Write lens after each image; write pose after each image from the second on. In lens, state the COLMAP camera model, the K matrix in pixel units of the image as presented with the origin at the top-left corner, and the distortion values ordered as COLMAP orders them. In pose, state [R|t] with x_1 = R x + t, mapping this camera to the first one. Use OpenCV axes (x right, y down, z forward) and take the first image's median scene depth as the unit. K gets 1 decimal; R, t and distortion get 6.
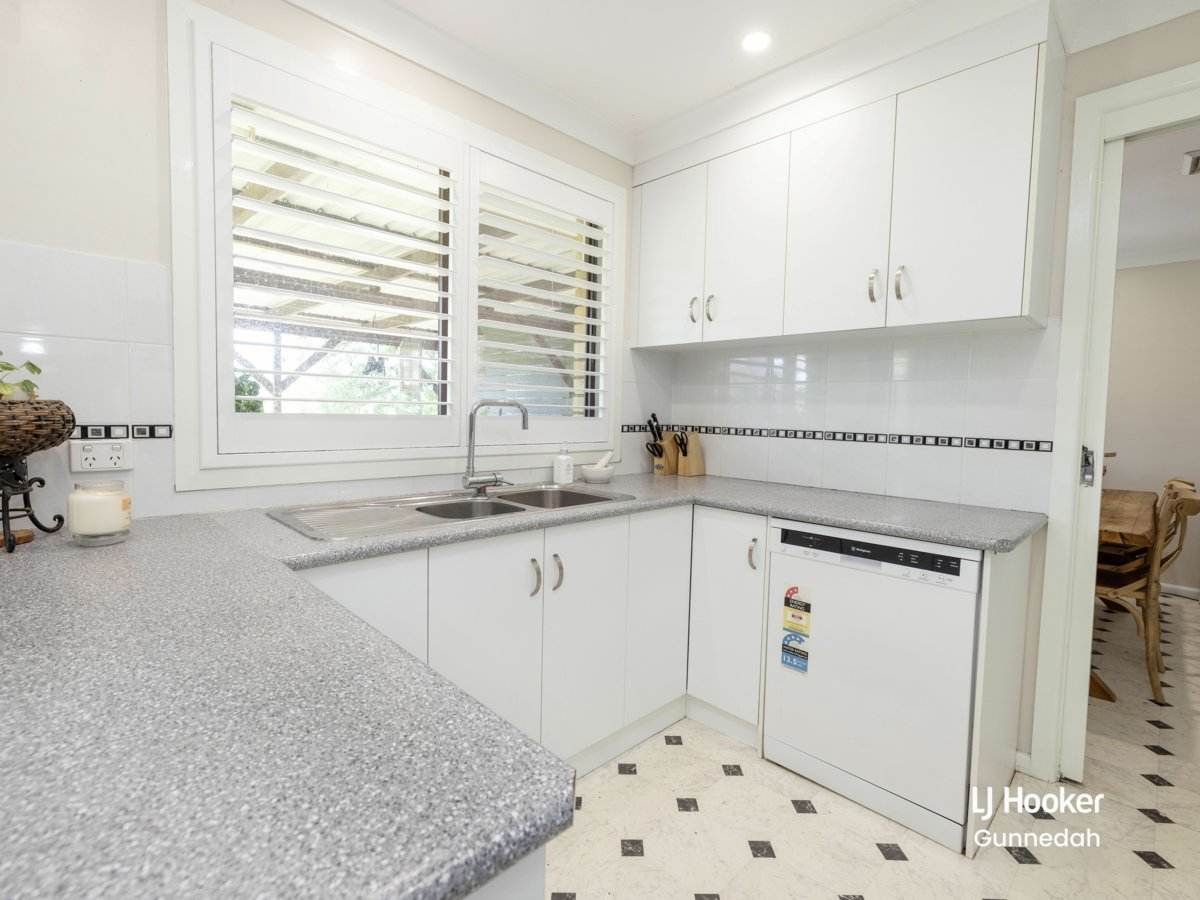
lens RADIAL K [[562.6, 0, 623.6], [0, 562.6, 444.9], [0, 0, 1]] dist [0.010146, 0.000238]
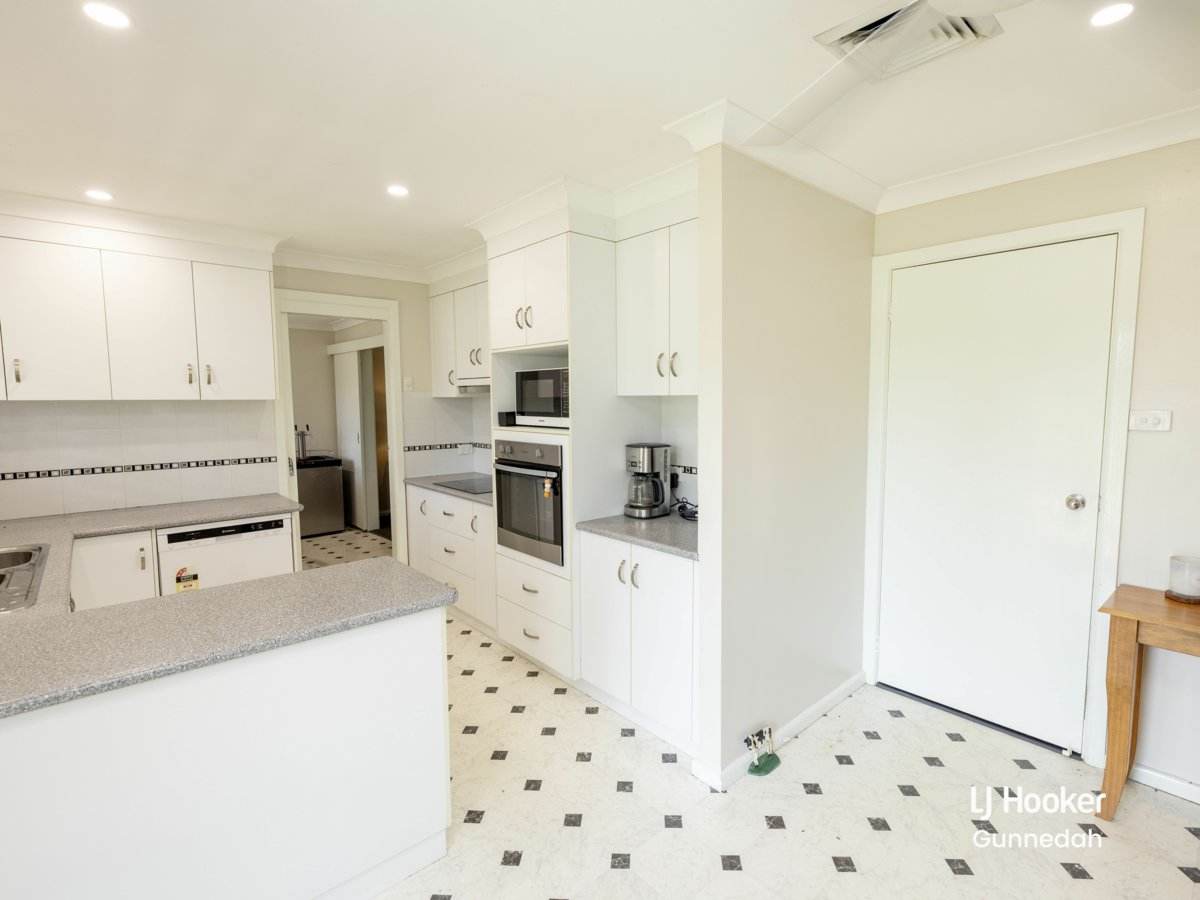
lens RADIAL K [[562.6, 0, 601.9], [0, 562.6, 449.1], [0, 0, 1]] dist [0.010146, 0.000238]
pose [[0.075542, -0.105599, 0.991535, -0.982925], [0.066473, 0.992698, 0.100659, -0.136432], [-0.994924, 0.058306, 0.082010, -0.264539]]
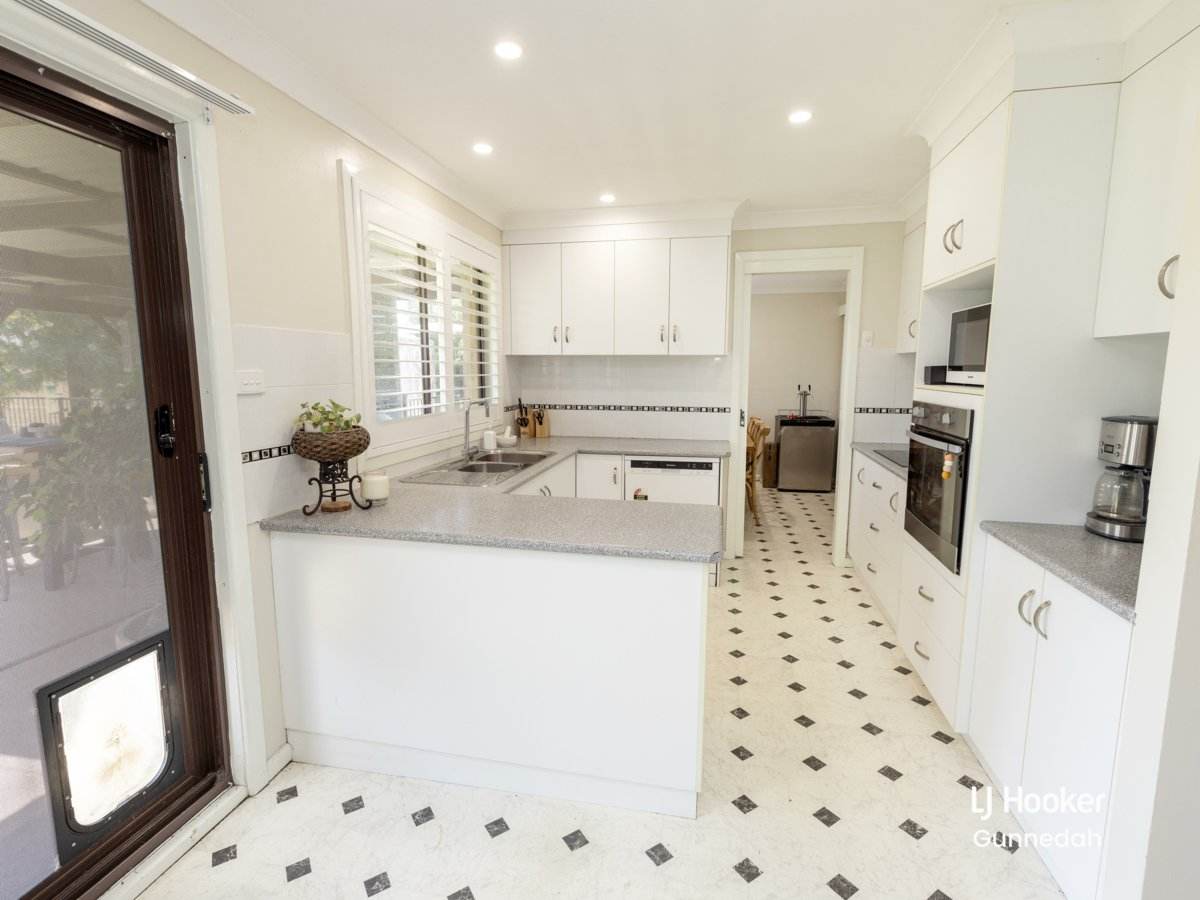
lens RADIAL K [[562.6, 0, 620.5], [0, 562.6, 444.0], [0, 0, 1]] dist [0.010146, 0.000238]
pose [[0.830980, -0.090153, 0.548948, -0.710349], [0.045483, 0.994488, 0.094472, -0.080668], [-0.554439, -0.053536, 0.830501, -0.514808]]
